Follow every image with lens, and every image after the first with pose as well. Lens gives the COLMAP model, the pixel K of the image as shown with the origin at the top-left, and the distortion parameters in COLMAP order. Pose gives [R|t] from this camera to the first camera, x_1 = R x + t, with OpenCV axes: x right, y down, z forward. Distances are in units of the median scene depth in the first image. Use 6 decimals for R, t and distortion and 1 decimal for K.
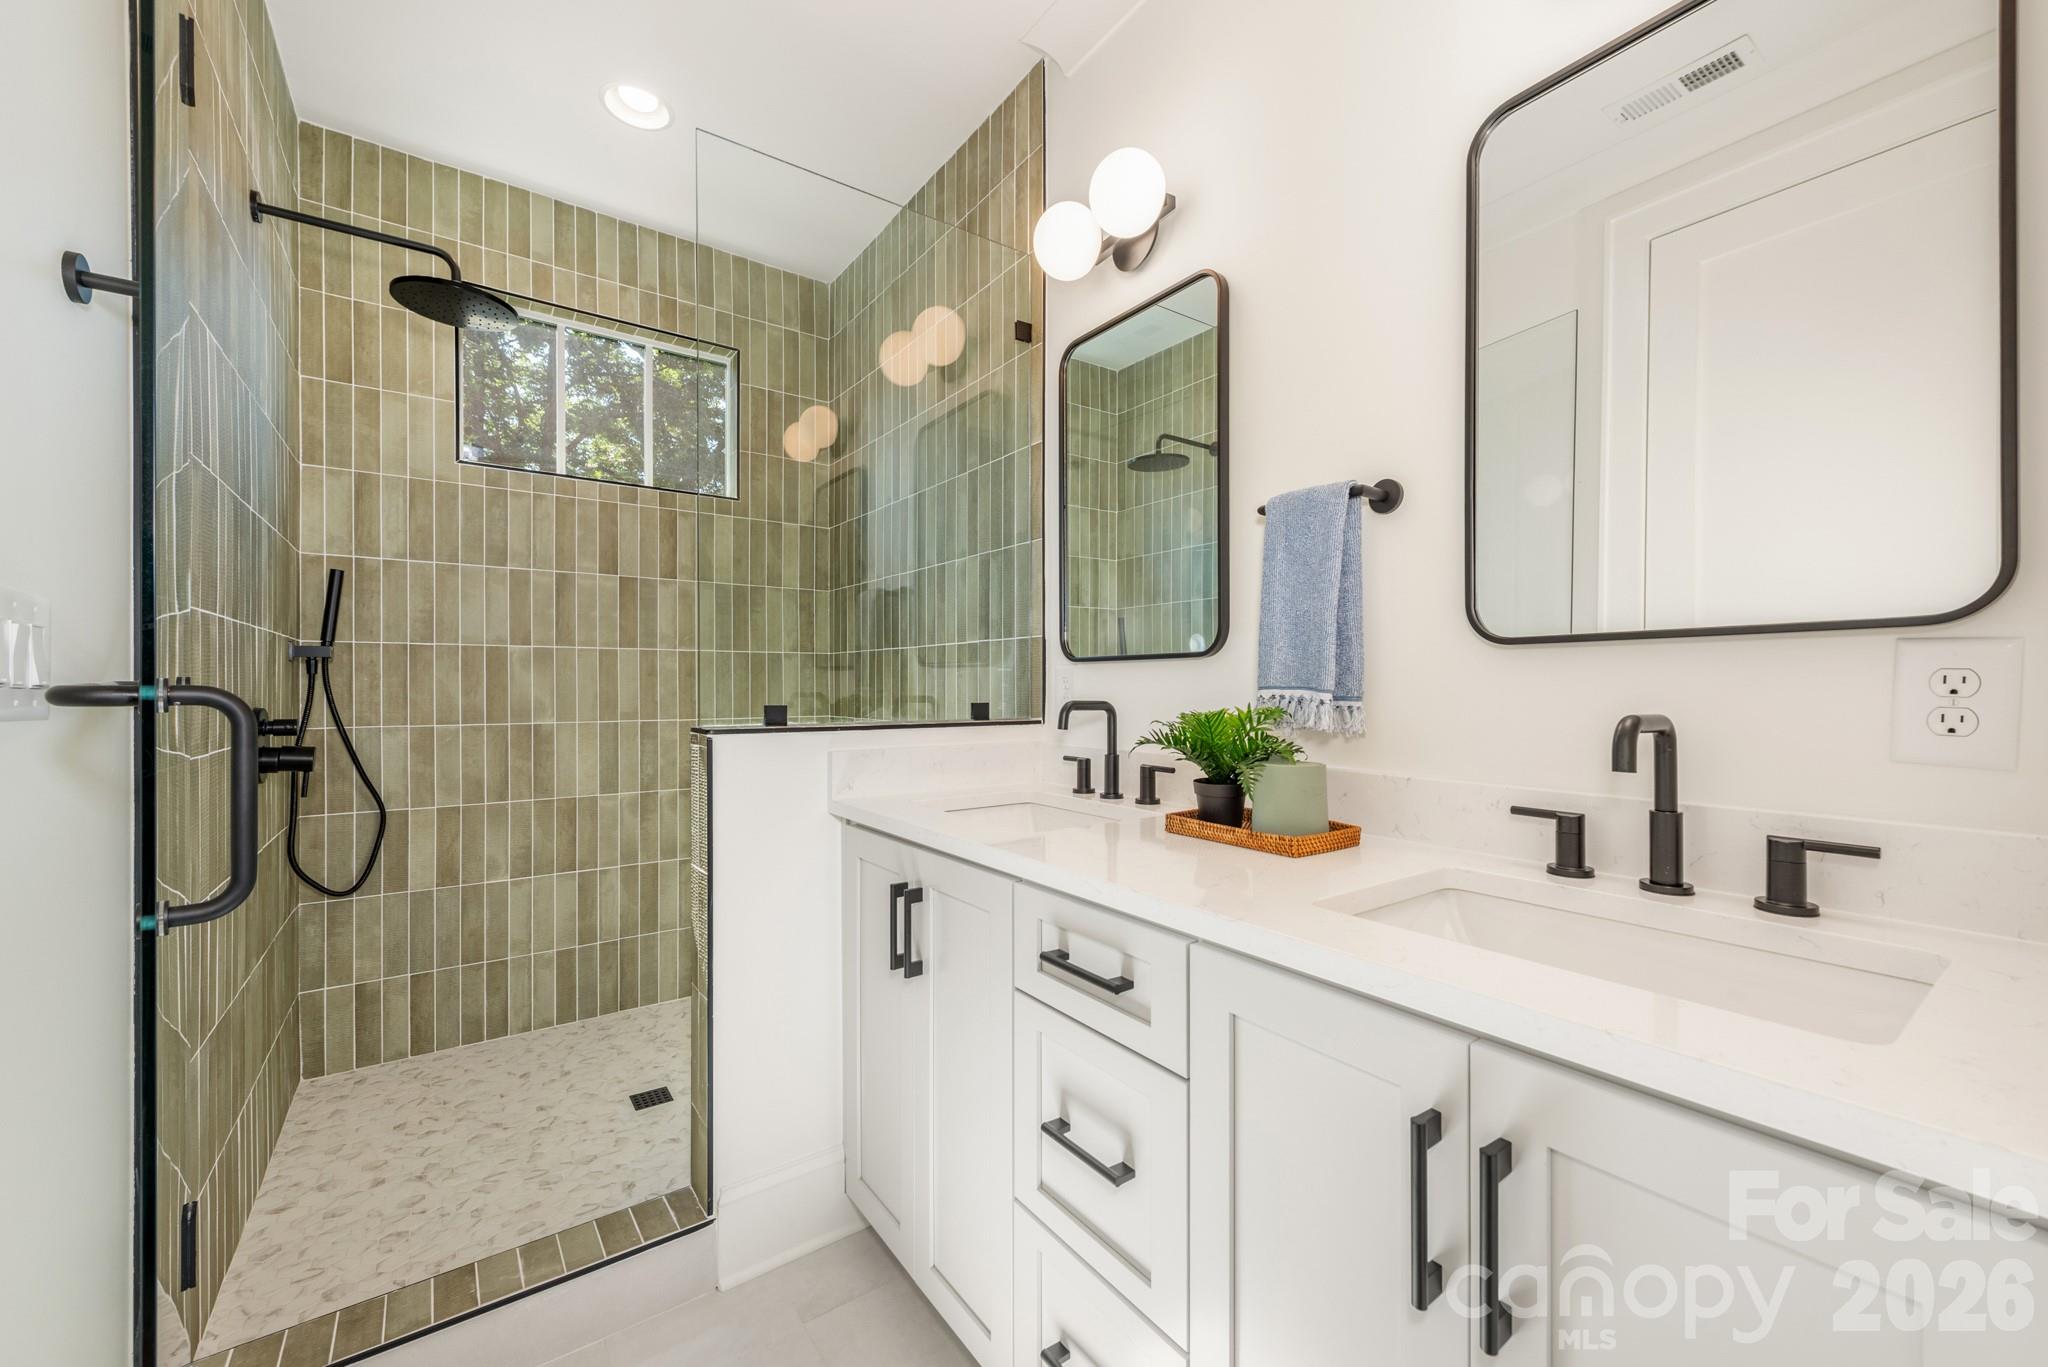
lens RADIAL K [[810.5, 0, 1024.0], [0, 810.5, 683.5], [0, 0, 1]] dist [0.011390, -0.000074]
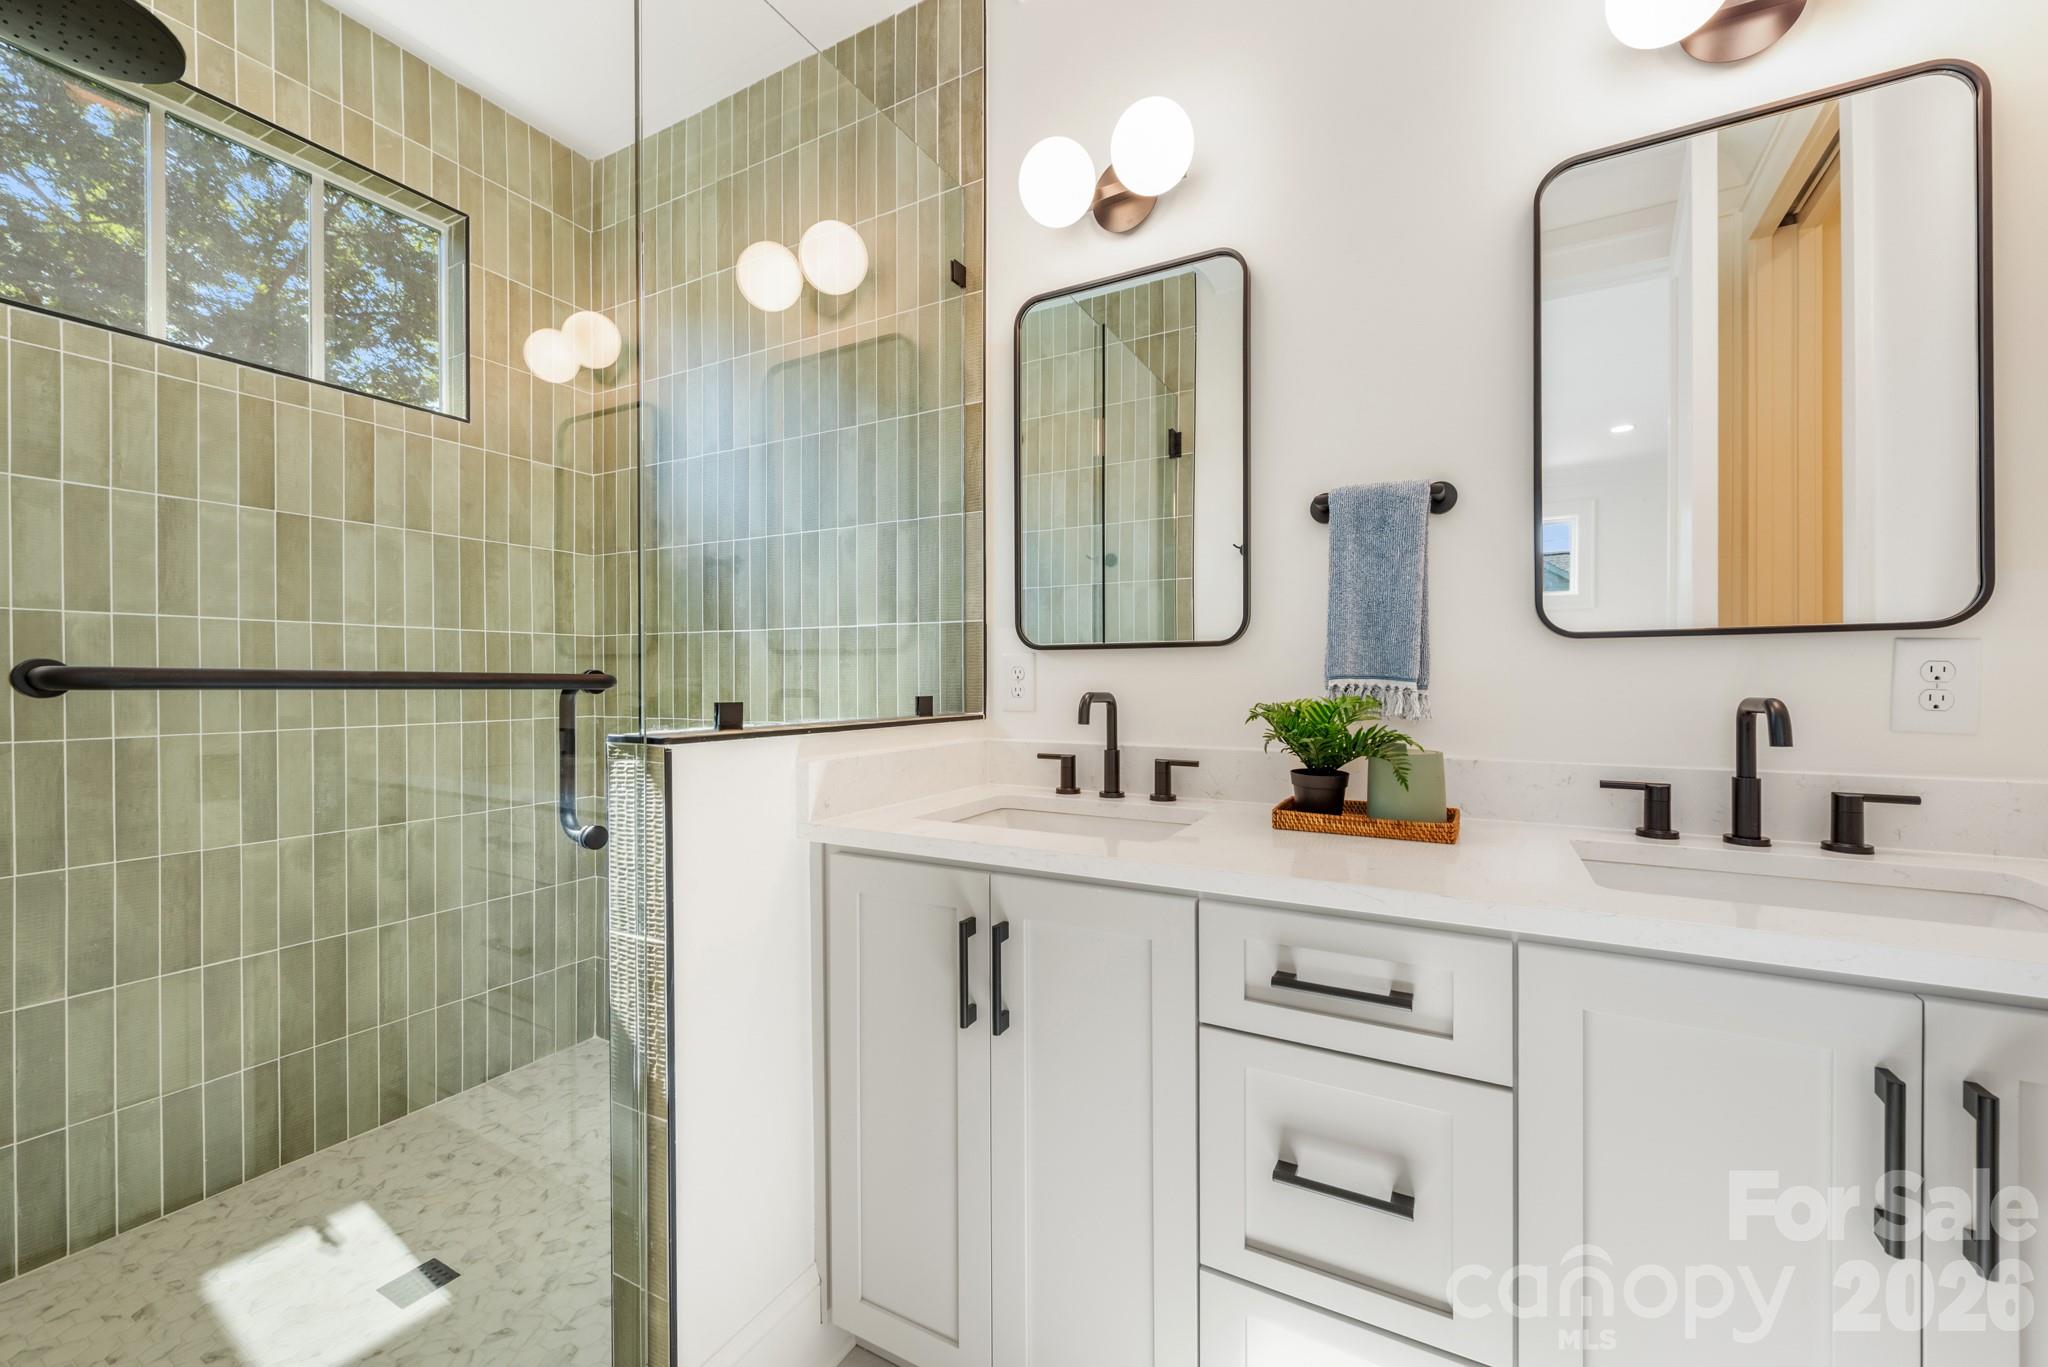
lens RADIAL K [[815.1, 0, 1035.6], [0, 815.1, 678.5], [0, 0, 1]] dist [0.008465, -0.000577]
pose [[0.898210, -0.001566, 0.439564, -0.305375], [0.000159, 0.999995, 0.003238, 0.002222], [-0.439567, -0.002838, 0.898205, 0.162336]]
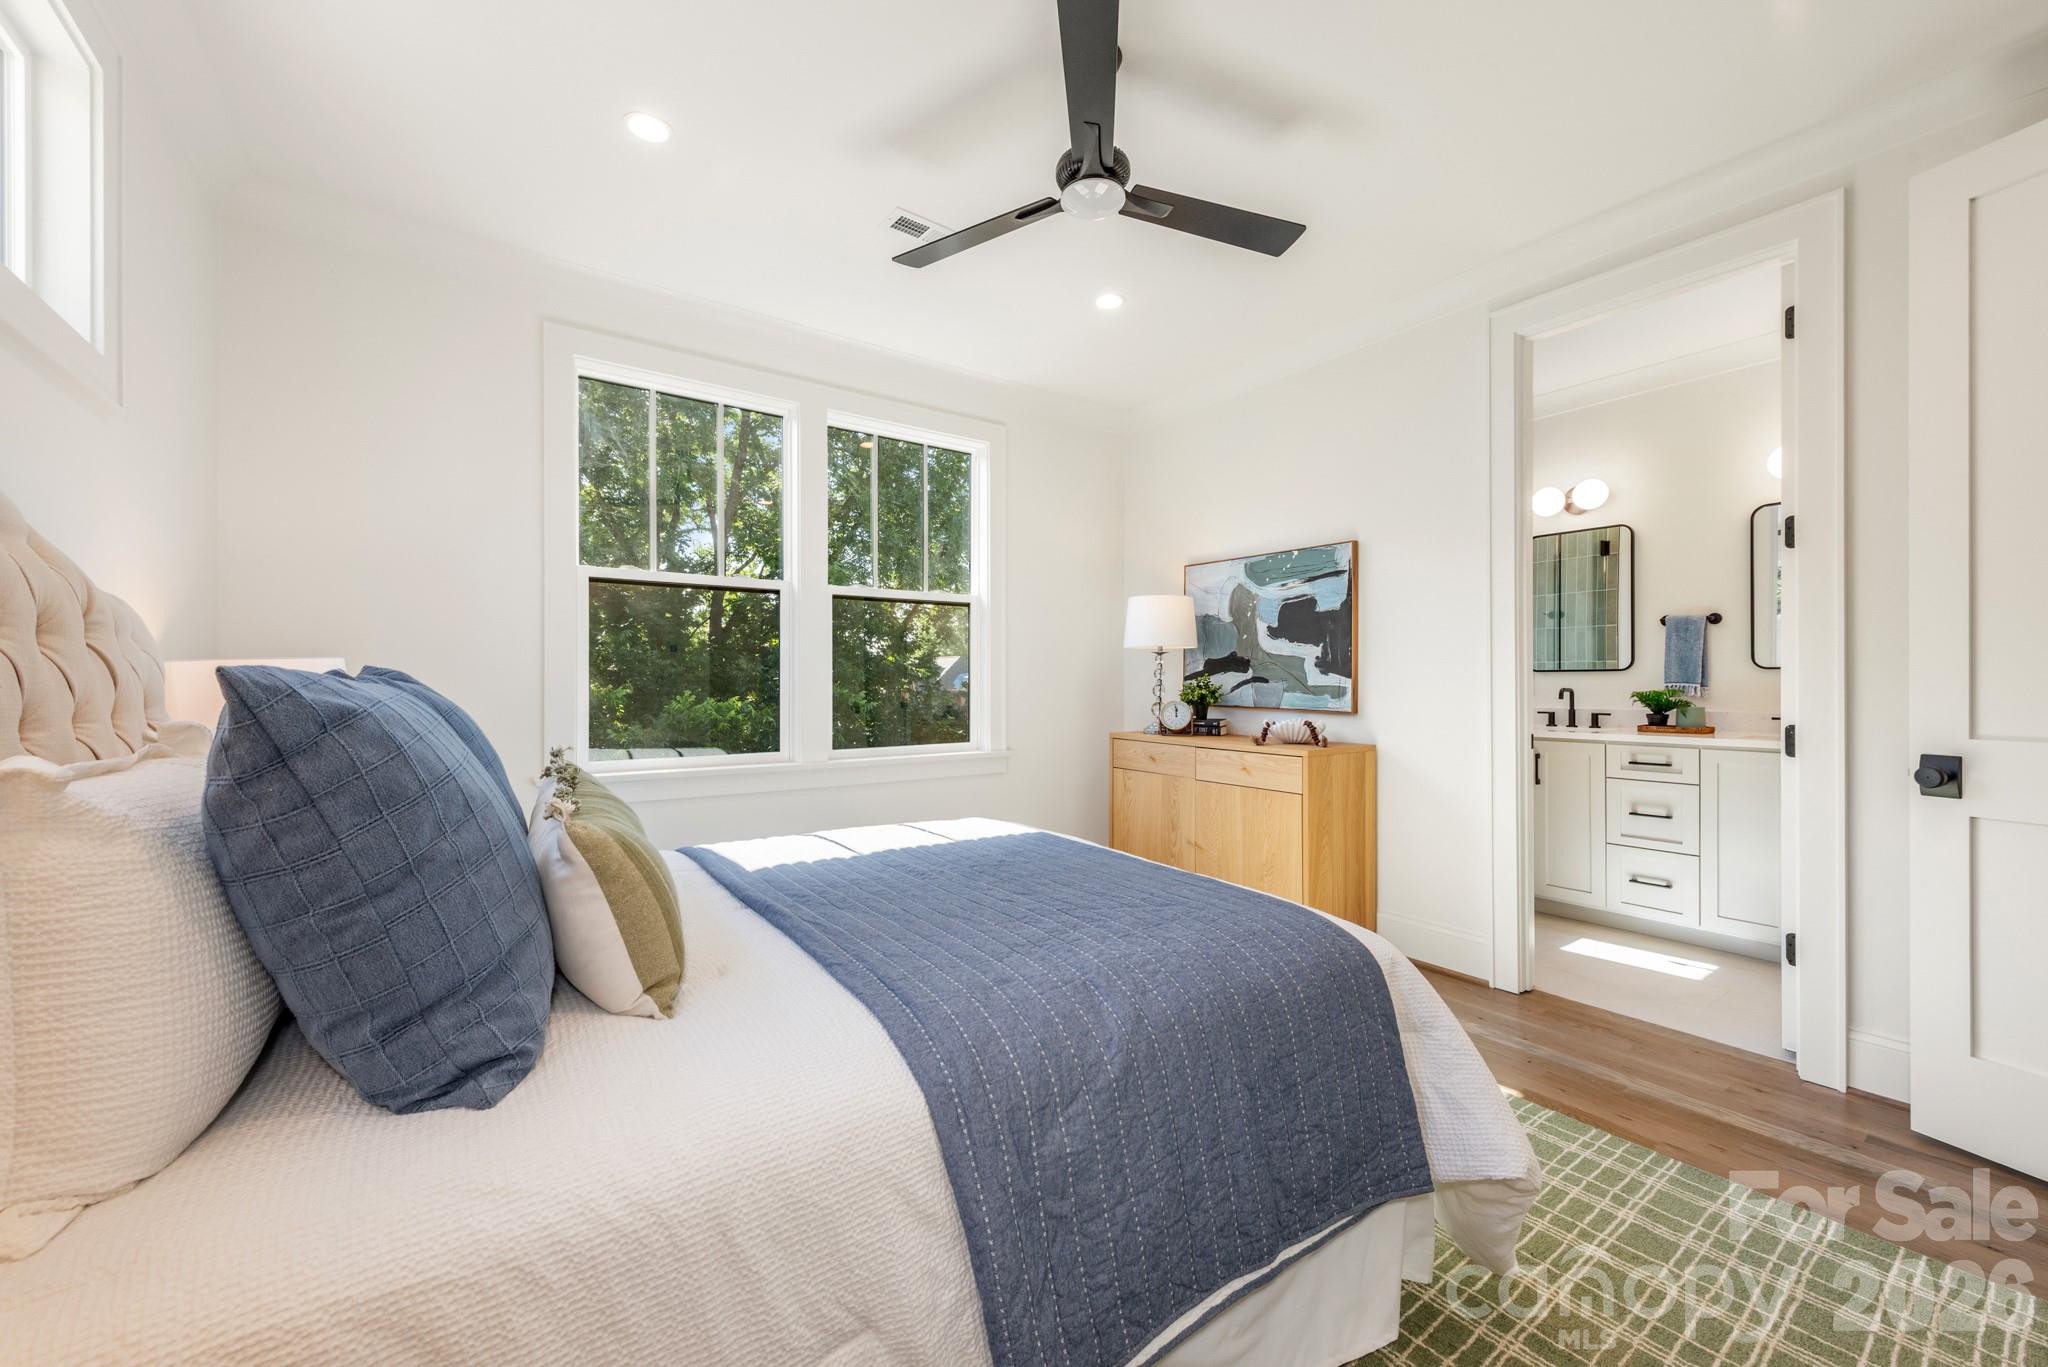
lens RADIAL K [[815.1, 0, 1035.6], [0, 815.1, 678.5], [0, 0, 1]] dist [0.008465, -0.000577]
pose [[0.999971, 0.003891, 0.006530, -1.248723], [-0.003882, 0.999992, -0.001348, 0.002358], [-0.006535, 0.001322, 0.999978, -1.203200]]
